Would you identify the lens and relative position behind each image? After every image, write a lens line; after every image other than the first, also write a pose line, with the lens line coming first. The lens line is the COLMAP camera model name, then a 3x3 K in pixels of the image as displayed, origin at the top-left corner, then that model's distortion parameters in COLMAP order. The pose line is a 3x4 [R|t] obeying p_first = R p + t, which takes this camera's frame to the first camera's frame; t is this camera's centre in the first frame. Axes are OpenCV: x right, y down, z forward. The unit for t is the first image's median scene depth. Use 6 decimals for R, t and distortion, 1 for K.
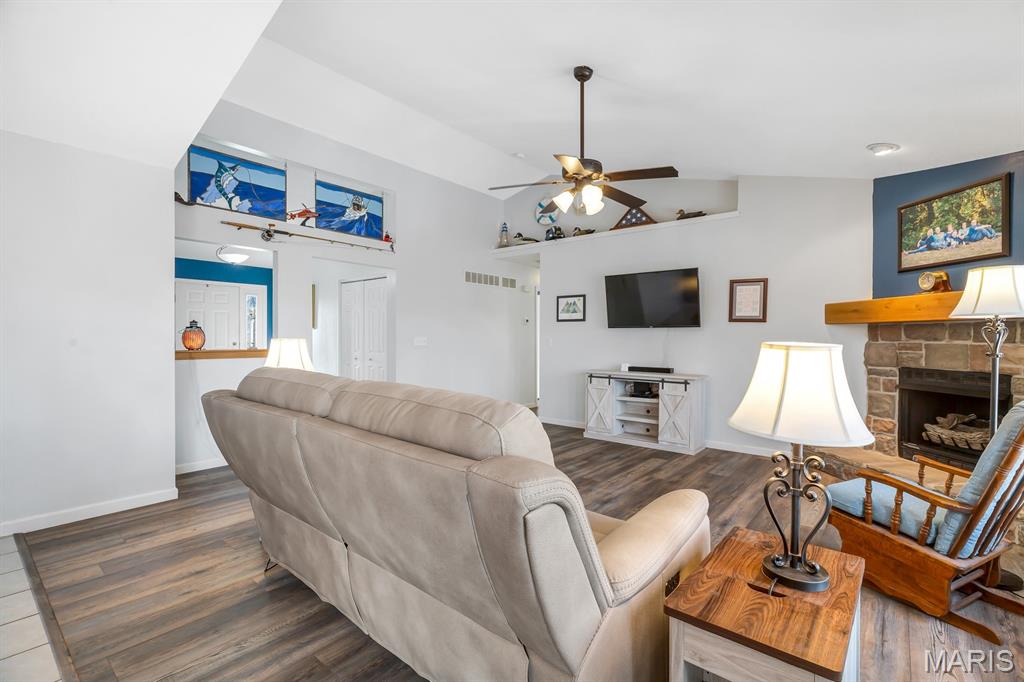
lens RADIAL K [[474.2, 0, 505.5], [0, 474.2, 340.4], [0, 0, 1]] dist [0.003394, 0.000021]
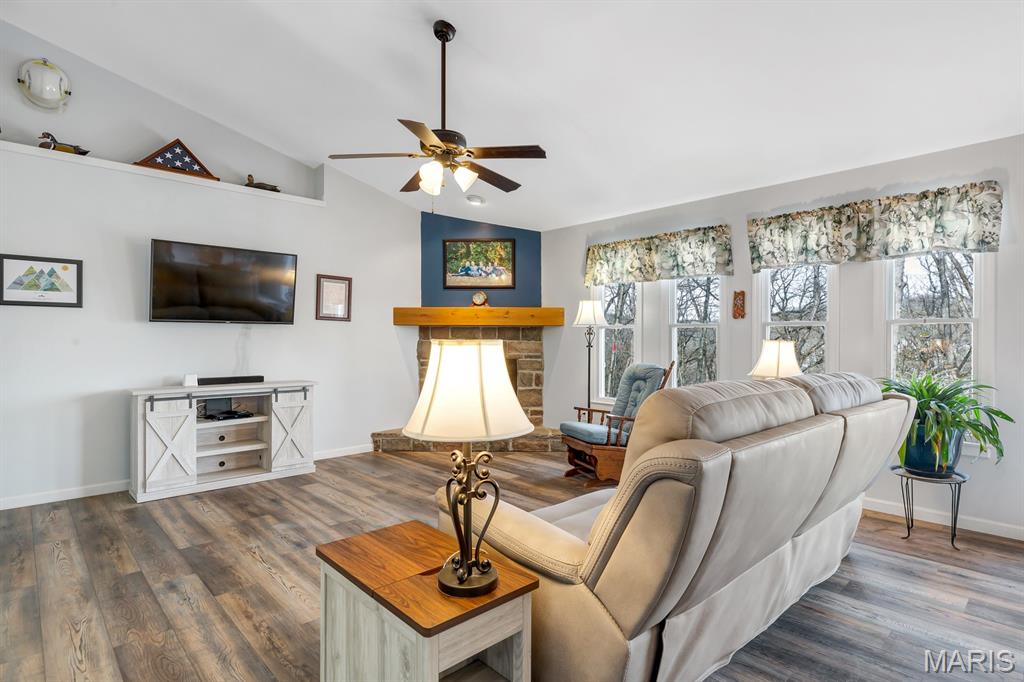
lens RADIAL K [[524.9, 0, 544.8], [0, 524.9, 340.7], [0, 0, 1]] dist [-0.004682, -0.000523]
pose [[0.072532, -0.007082, 0.997341, -0.590349], [0.004703, 0.999966, 0.006759, -0.003461], [-0.997355, 0.004200, 0.072563, 0.569319]]
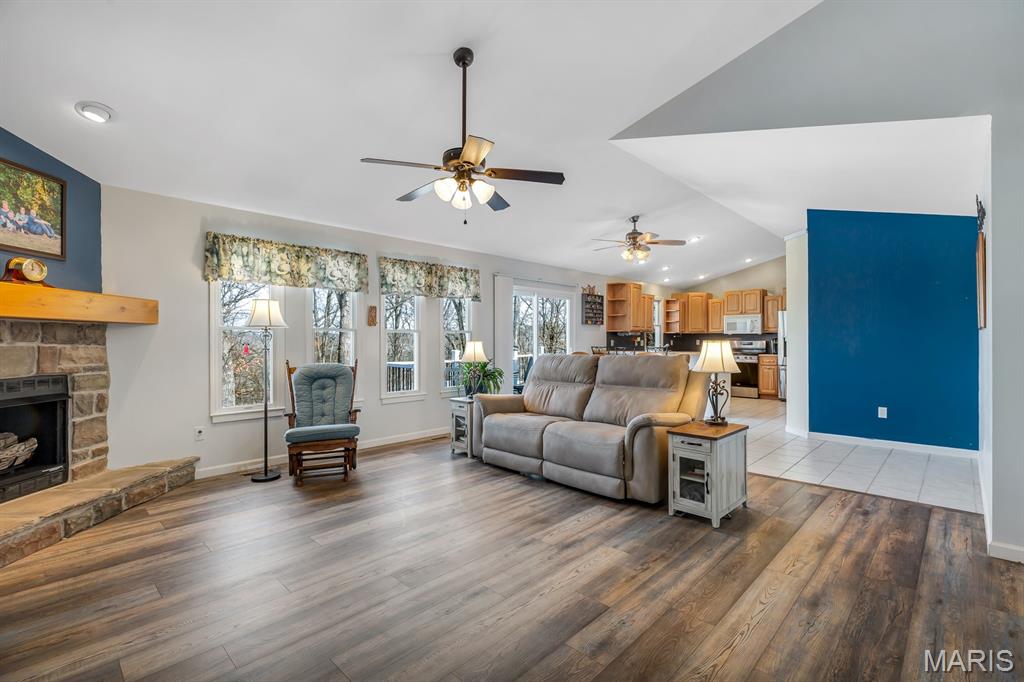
lens RADIAL K [[445.3, 0, 512.0], [0, 445.3, 341.0], [0, 0, 1]] dist [0.001598, -0.000132]
pose [[-0.996967, -0.002394, 0.077795, 0.001853], [-0.001842, 0.999973, 0.007170, -0.007706], [-0.077810, 0.007005, -0.996944, 1.424601]]
